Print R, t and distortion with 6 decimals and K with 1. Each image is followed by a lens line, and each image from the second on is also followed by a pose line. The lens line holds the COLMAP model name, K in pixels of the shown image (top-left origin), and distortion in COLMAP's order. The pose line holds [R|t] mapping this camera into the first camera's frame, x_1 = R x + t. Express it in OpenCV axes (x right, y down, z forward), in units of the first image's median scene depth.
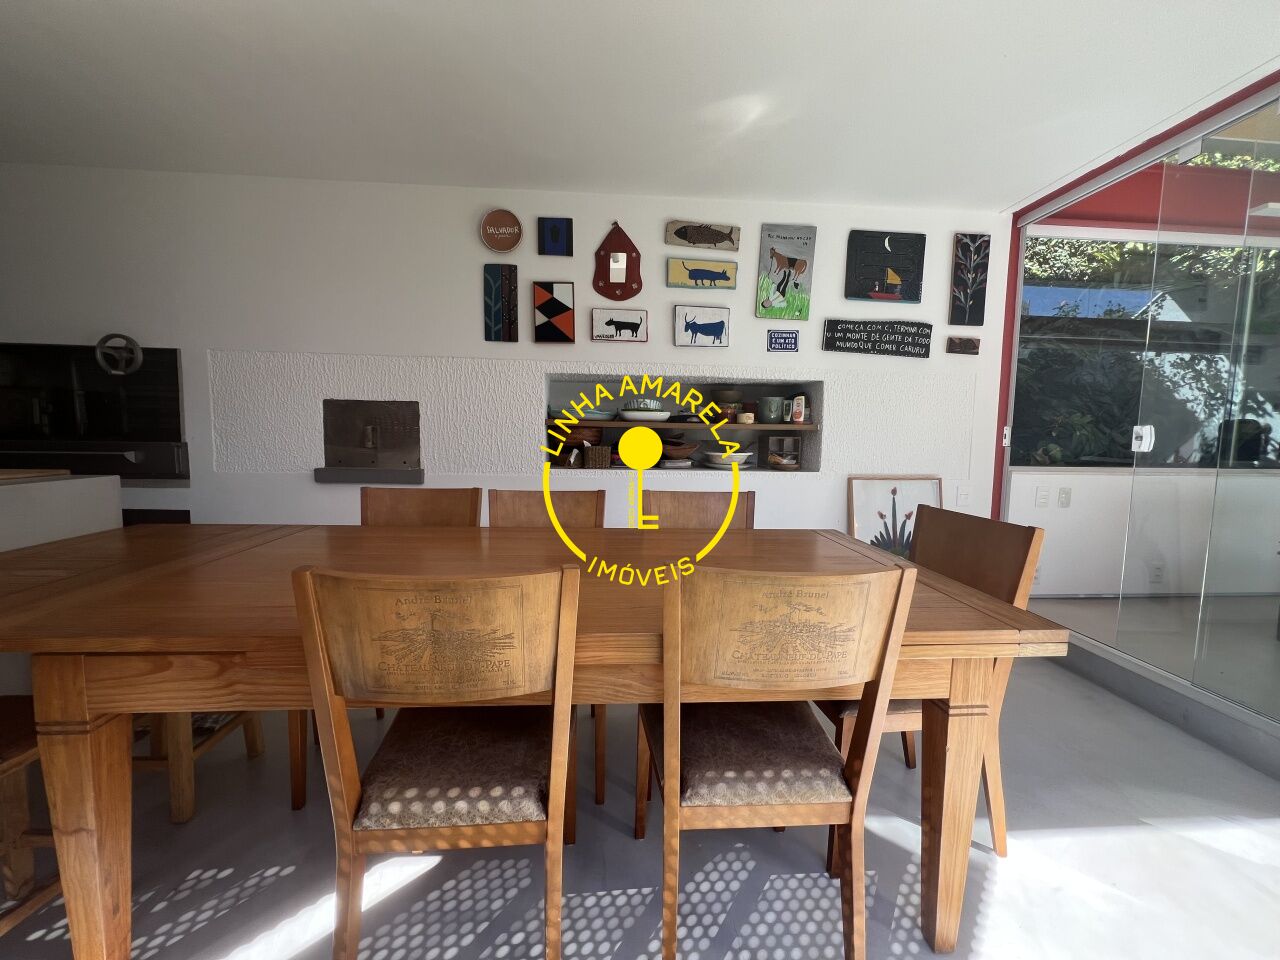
lens RADIAL K [[514.2, 0, 640.0], [0, 514.2, 480.0], [0, 0, 1]] dist [-0.001257, 0.000199]
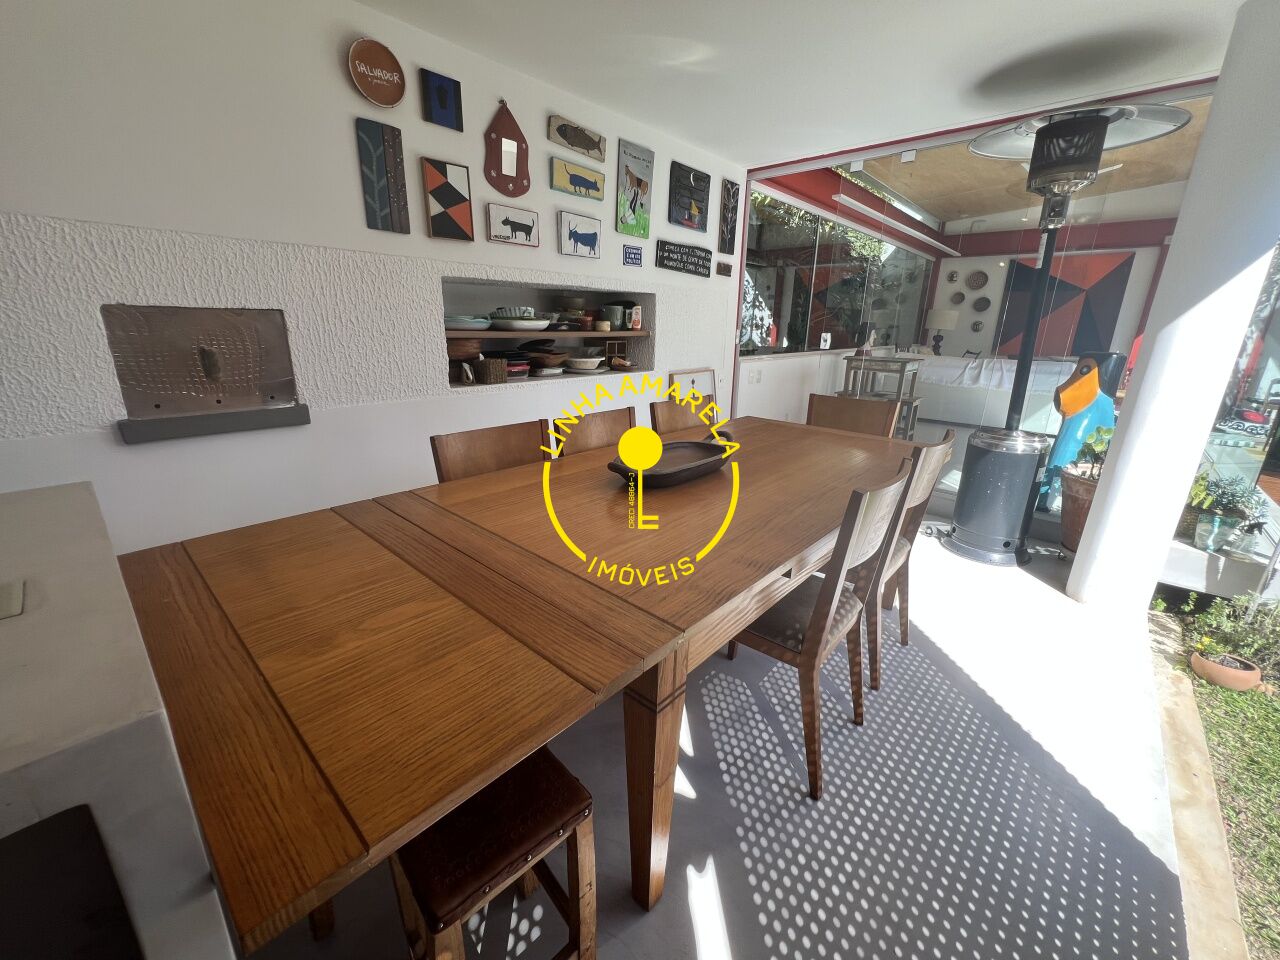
lens RADIAL K [[514.2, 0, 640.0], [0, 514.2, 480.0], [0, 0, 1]] dist [-0.001257, 0.000199]
pose [[0.718694, -0.208748, 0.663252, -0.585495], [0.053737, 0.967693, 0.246337, -0.071341], [-0.693247, -0.141400, 0.706693, 0.114426]]
